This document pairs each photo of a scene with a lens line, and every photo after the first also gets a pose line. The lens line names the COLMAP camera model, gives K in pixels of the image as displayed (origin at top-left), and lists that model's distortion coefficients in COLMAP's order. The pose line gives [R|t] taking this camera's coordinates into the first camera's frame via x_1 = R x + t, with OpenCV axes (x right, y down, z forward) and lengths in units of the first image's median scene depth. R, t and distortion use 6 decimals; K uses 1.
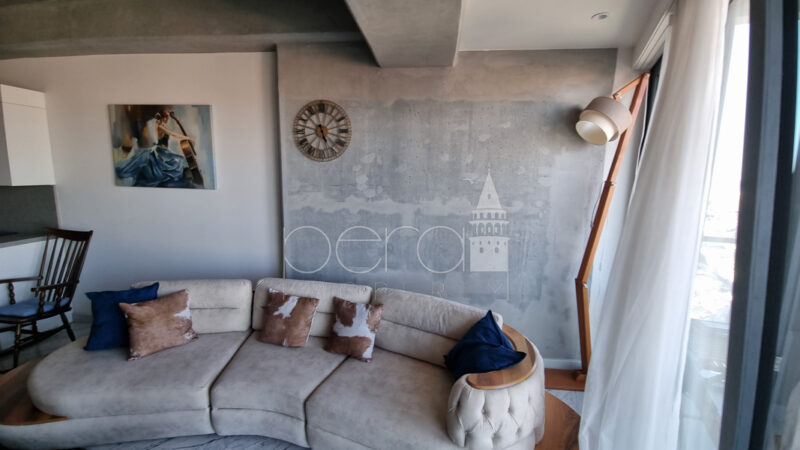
lens RADIAL K [[330.7, 0, 397.3], [0, 330.7, 223.2], [0, 0, 1]] dist [0.001035, -0.000193]
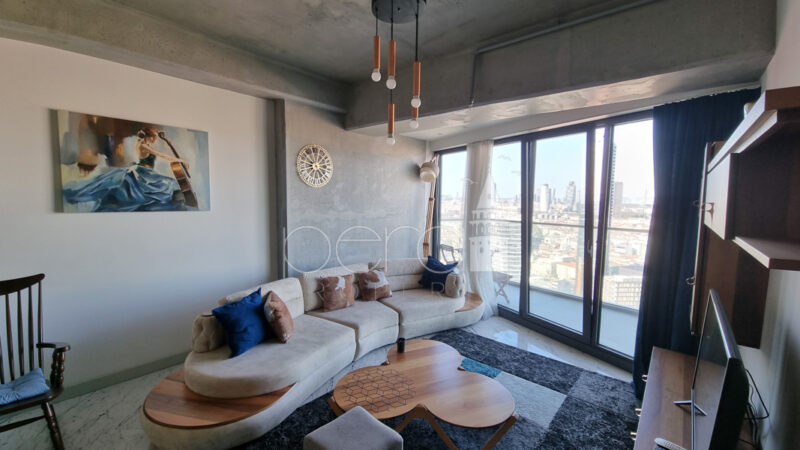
lens RADIAL K [[330.7, 0, 397.3], [0, 330.7, 223.2], [0, 0, 1]] dist [0.001035, -0.000193]
pose [[0.567483, -0.079811, 0.819508, -1.082065], [0.111077, 0.993614, 0.019850, -0.017195], [-0.815858, 0.079764, 0.572724, -0.085482]]
